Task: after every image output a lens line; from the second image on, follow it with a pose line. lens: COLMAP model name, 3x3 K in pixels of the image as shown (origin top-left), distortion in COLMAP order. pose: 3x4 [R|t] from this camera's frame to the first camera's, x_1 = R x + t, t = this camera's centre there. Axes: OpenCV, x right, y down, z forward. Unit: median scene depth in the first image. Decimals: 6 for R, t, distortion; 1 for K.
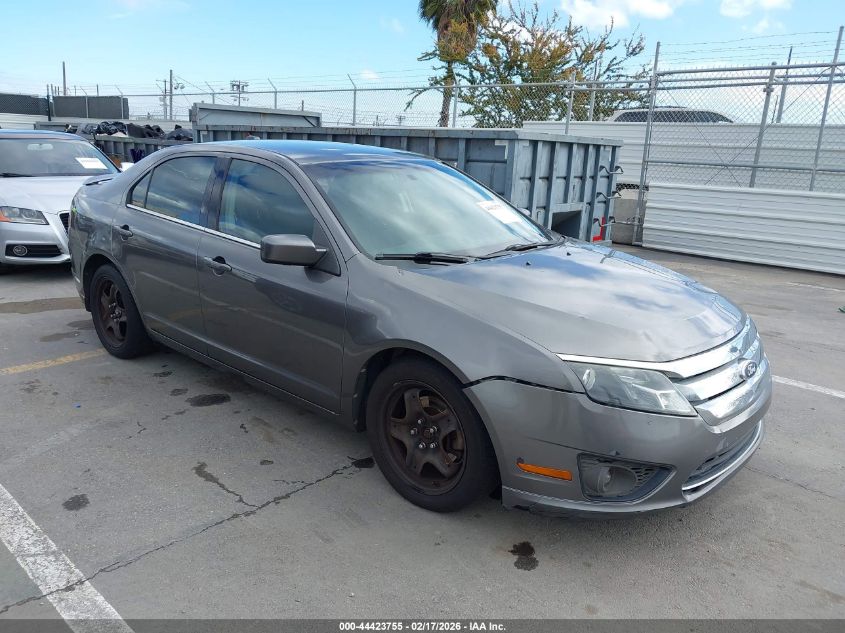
lens RADIAL K [[687.8, 0, 422.5], [0, 687.8, 316.5], [0, 0, 1]] dist [0.005609, -0.003236]
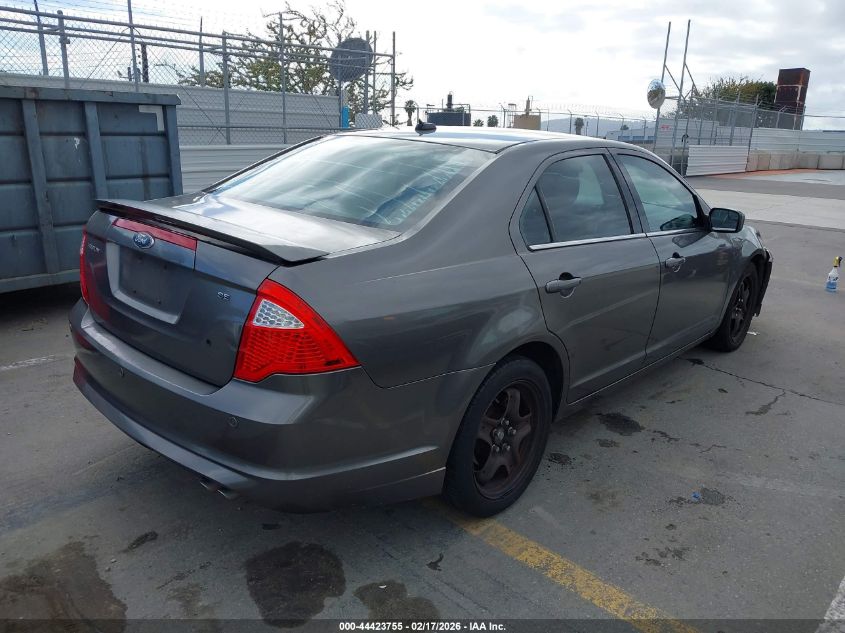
lens RADIAL K [[660.1, 0, 422.5], [0, 660.1, 316.5], [0, 0, 1]] dist [0.001974, -0.005166]
pose [[-0.008795, -0.314272, 0.949292, -0.900005], [0.203213, 0.928957, 0.309423, -0.278128], [-0.979095, 0.195630, 0.055694, 0.963572]]
